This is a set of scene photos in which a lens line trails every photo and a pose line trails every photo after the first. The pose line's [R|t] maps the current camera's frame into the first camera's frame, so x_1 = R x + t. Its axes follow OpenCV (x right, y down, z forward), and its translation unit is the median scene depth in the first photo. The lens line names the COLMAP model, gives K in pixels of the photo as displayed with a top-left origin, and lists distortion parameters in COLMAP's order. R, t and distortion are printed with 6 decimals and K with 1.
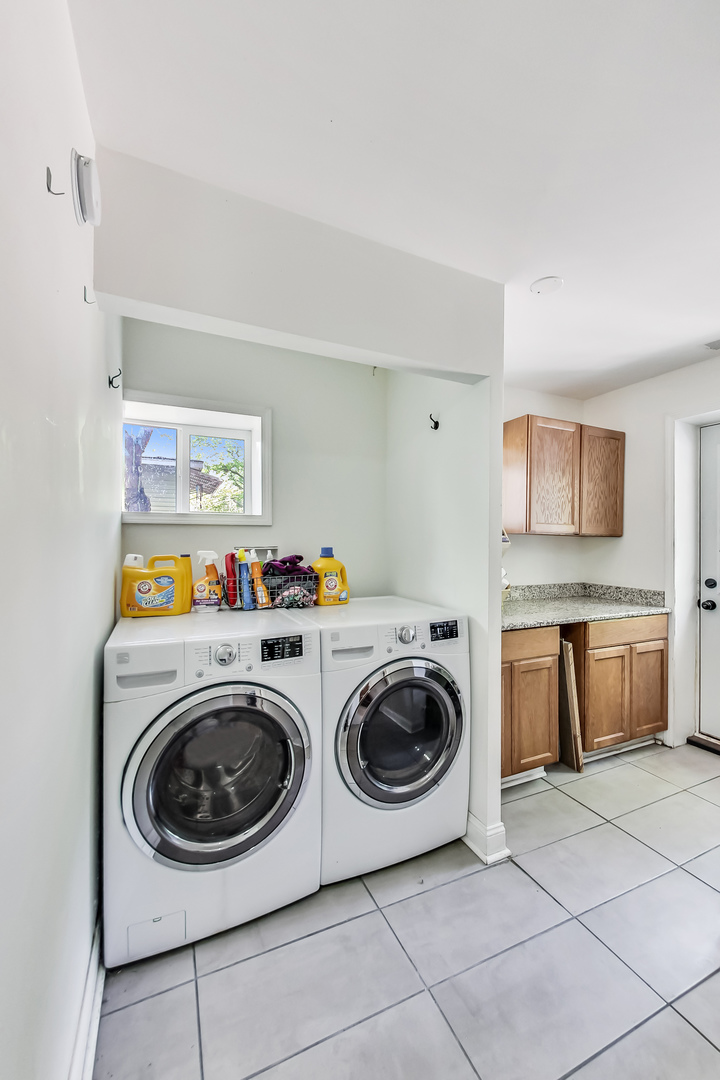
lens RADIAL K [[426.2, 0, 353.2], [0, 426.2, 544.4], [0, 0, 1]] dist [-0.003138, 0.000147]
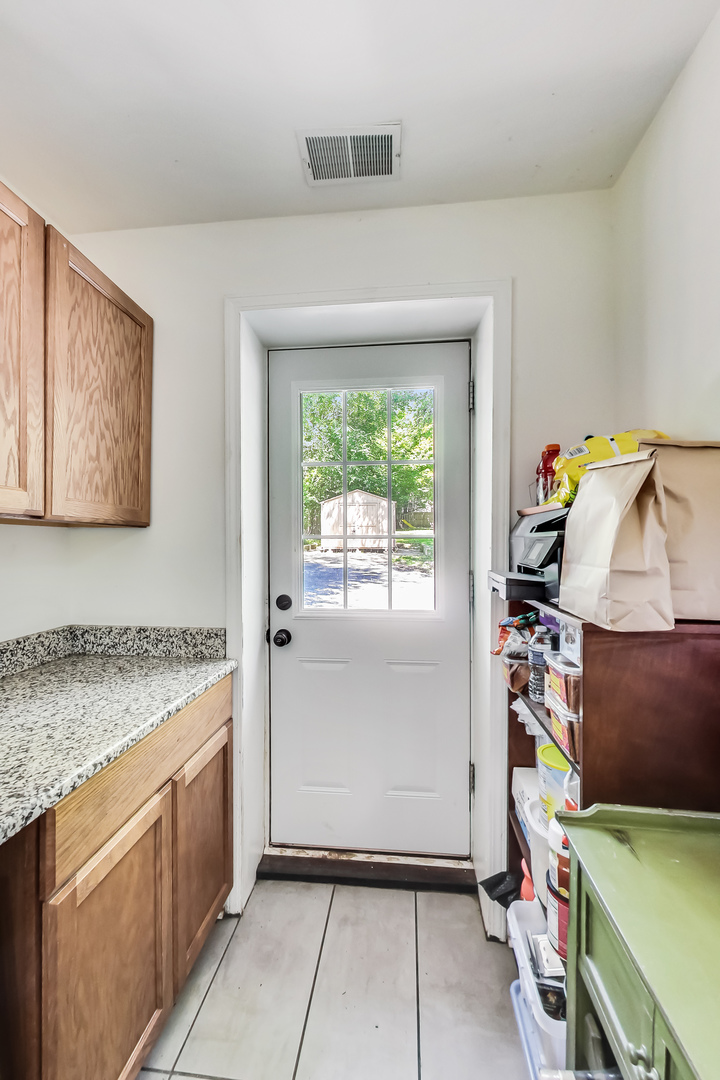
lens RADIAL K [[426.2, 0, 358.4], [0, 426.2, 538.8], [0, 0, 1]] dist [-0.003138, 0.000147]
pose [[0.513797, -0.007155, 0.857882, 0.350201], [0.004903, 0.999973, 0.005404, -0.004876], [-0.857898, 0.001430, 0.513818, 0.567024]]
